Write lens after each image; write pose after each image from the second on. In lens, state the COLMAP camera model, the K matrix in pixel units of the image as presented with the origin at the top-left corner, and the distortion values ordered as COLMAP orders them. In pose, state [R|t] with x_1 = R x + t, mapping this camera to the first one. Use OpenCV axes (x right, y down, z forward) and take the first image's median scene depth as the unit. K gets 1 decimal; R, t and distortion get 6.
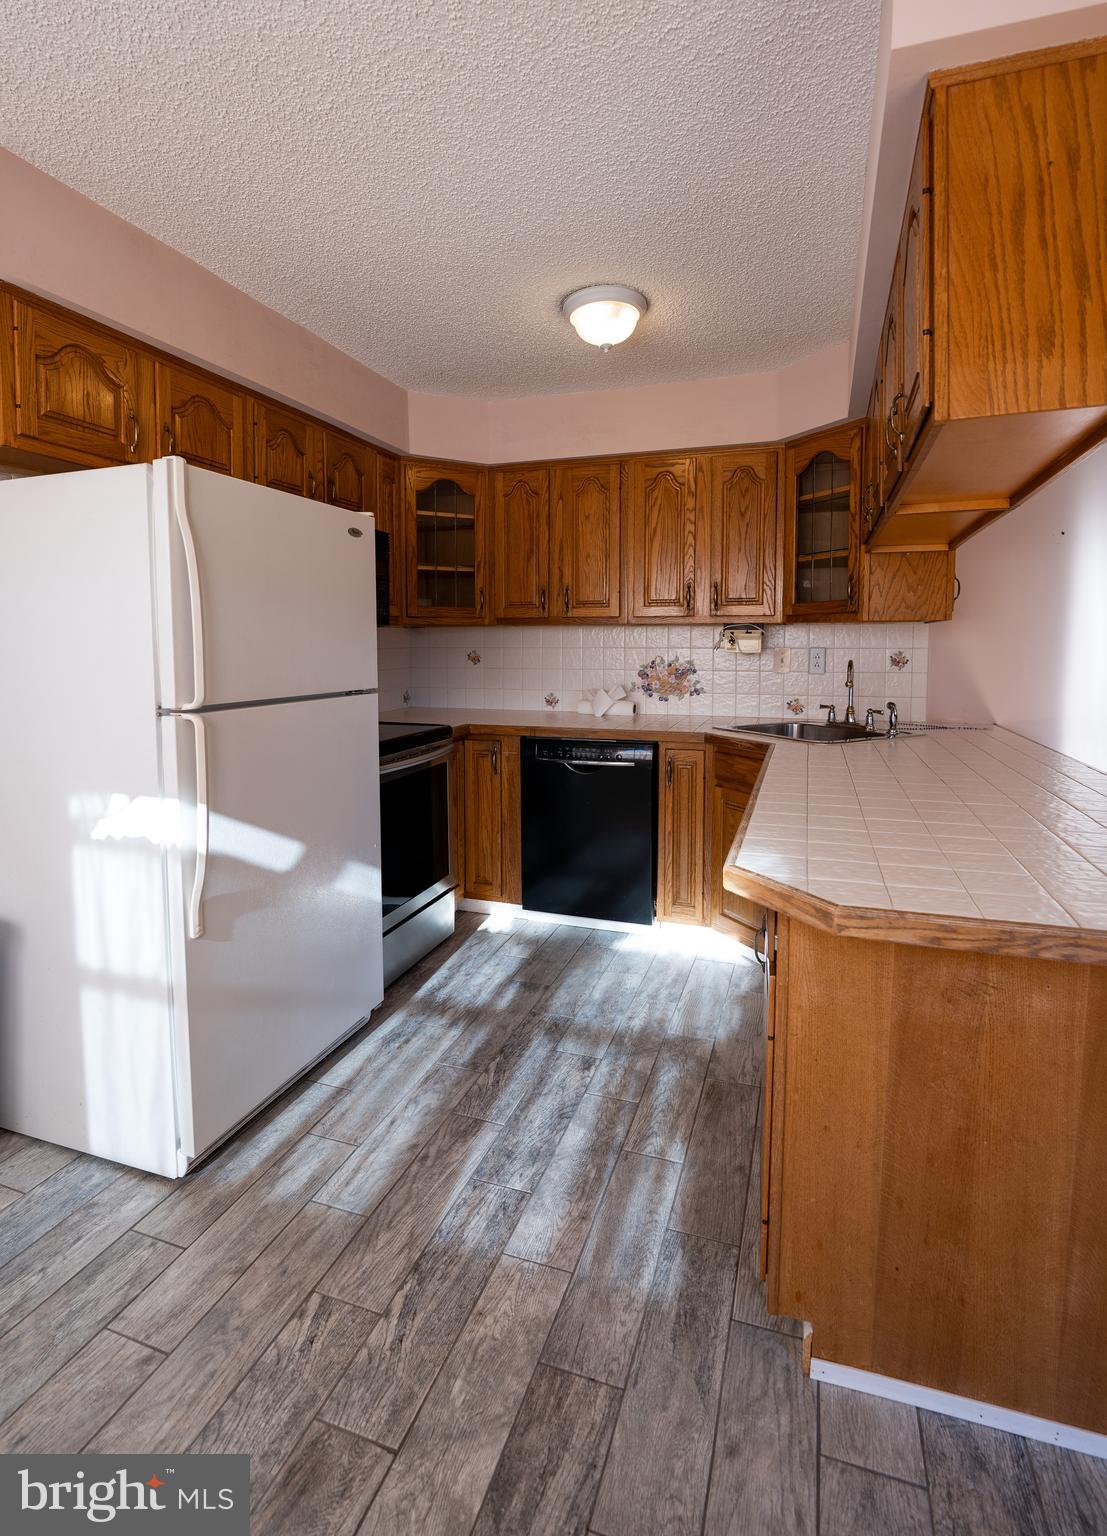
lens RADIAL K [[764.8, 0, 552.3], [0, 764.8, 695.7], [0, 0, 1]] dist [-0.004880, 0.000043]
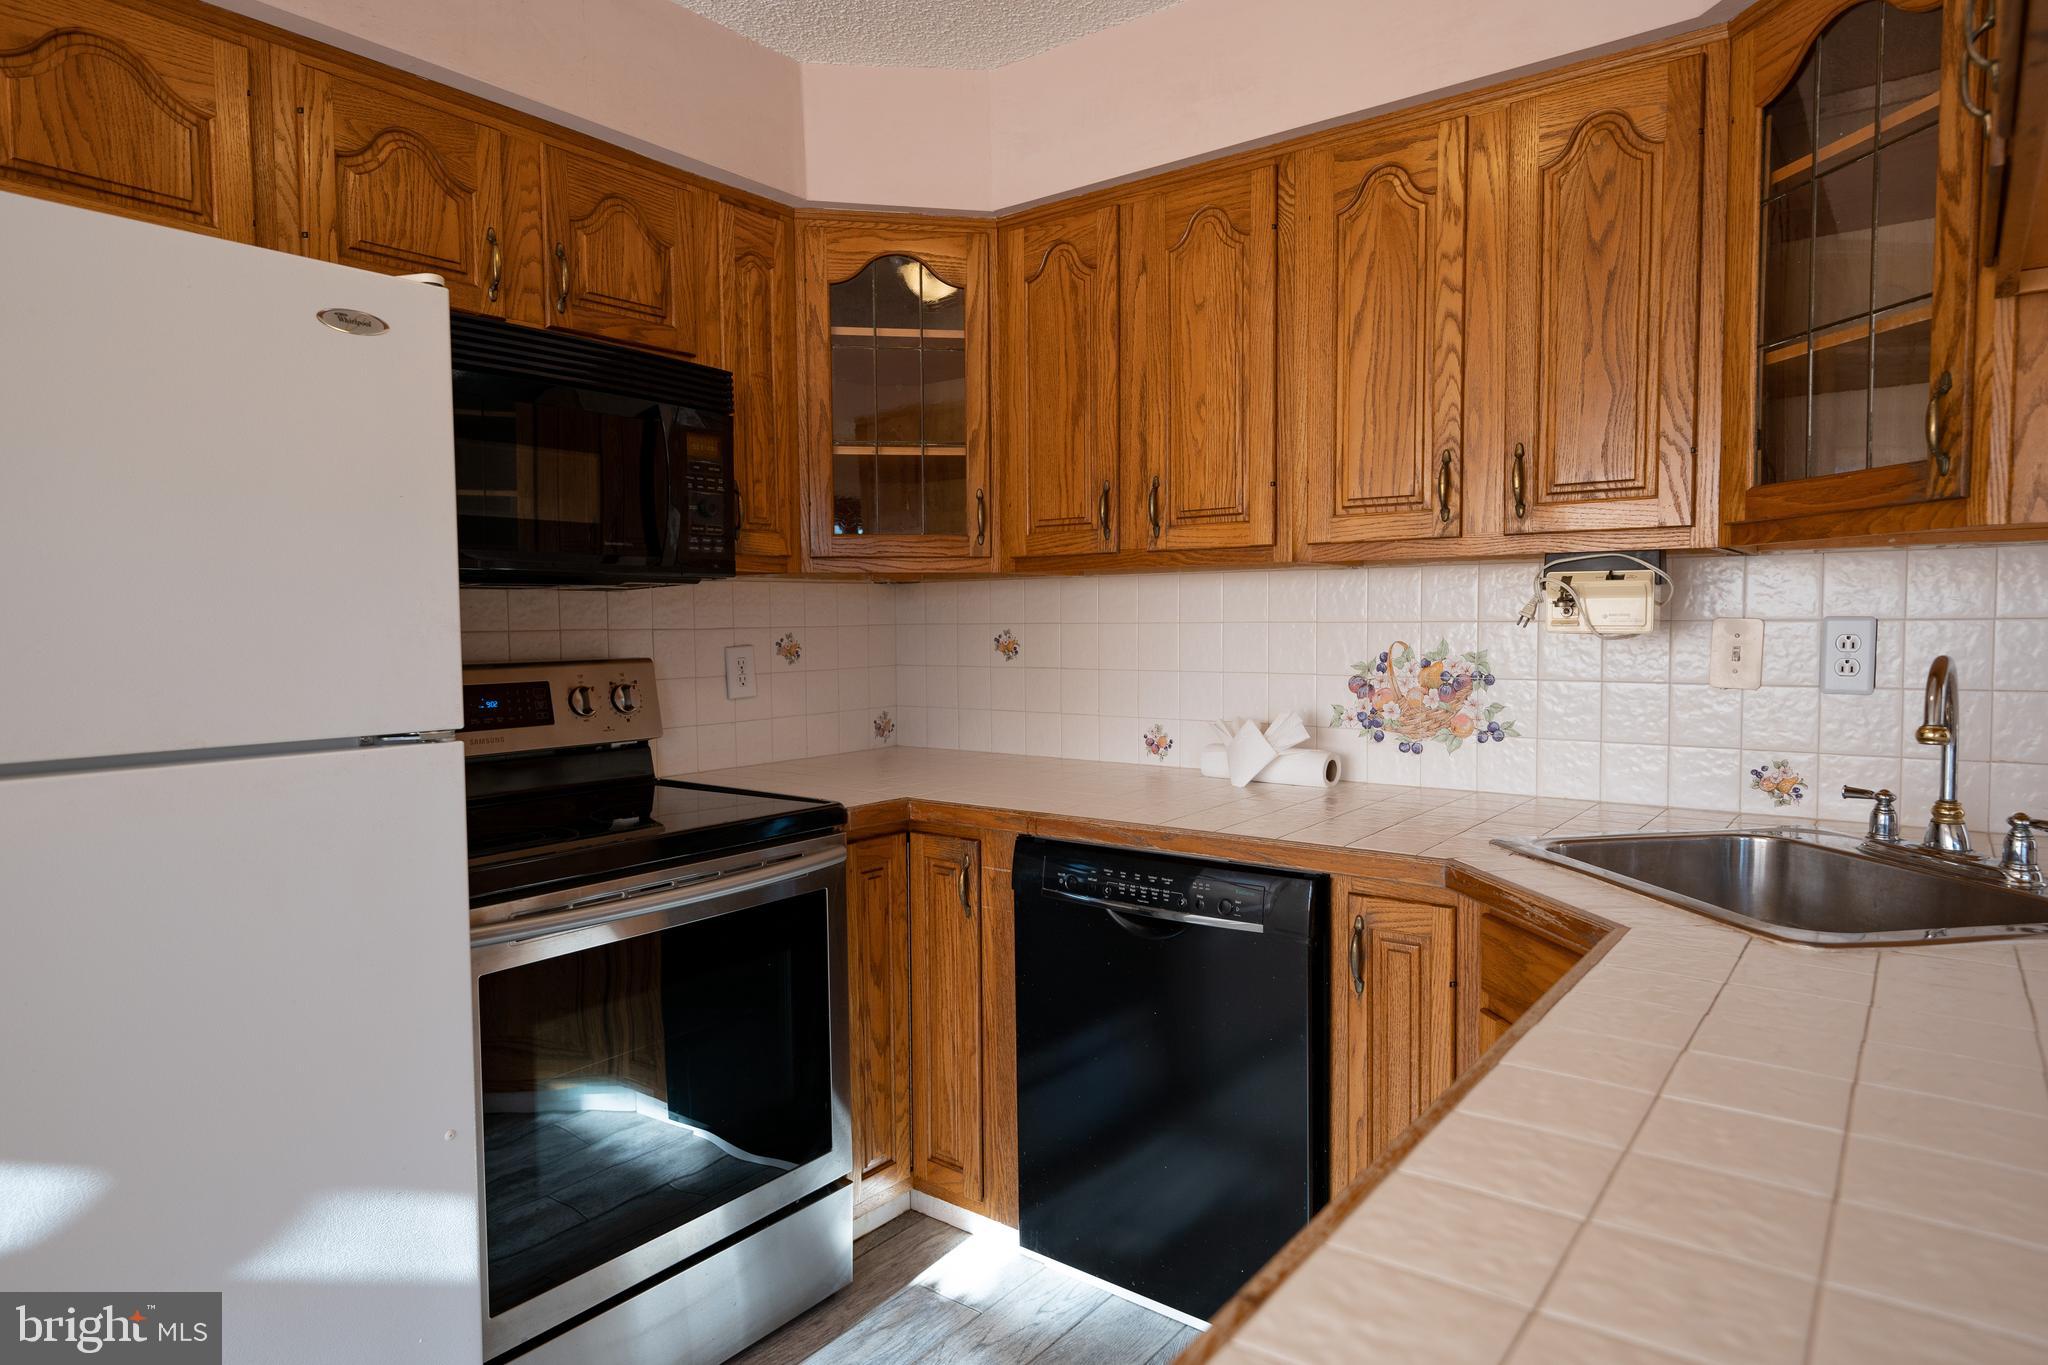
lens RADIAL K [[1202.0, 0, 1024.0], [0, 1202.0, 682.5], [0, 0, 1]] dist [0.008192, 0.000367]
pose [[0.948034, 0.009781, -0.318019, 0.173231], [-0.014550, 0.999814, -0.012625, -0.021586], [0.317836, 0.016596, 0.948000, 0.373530]]
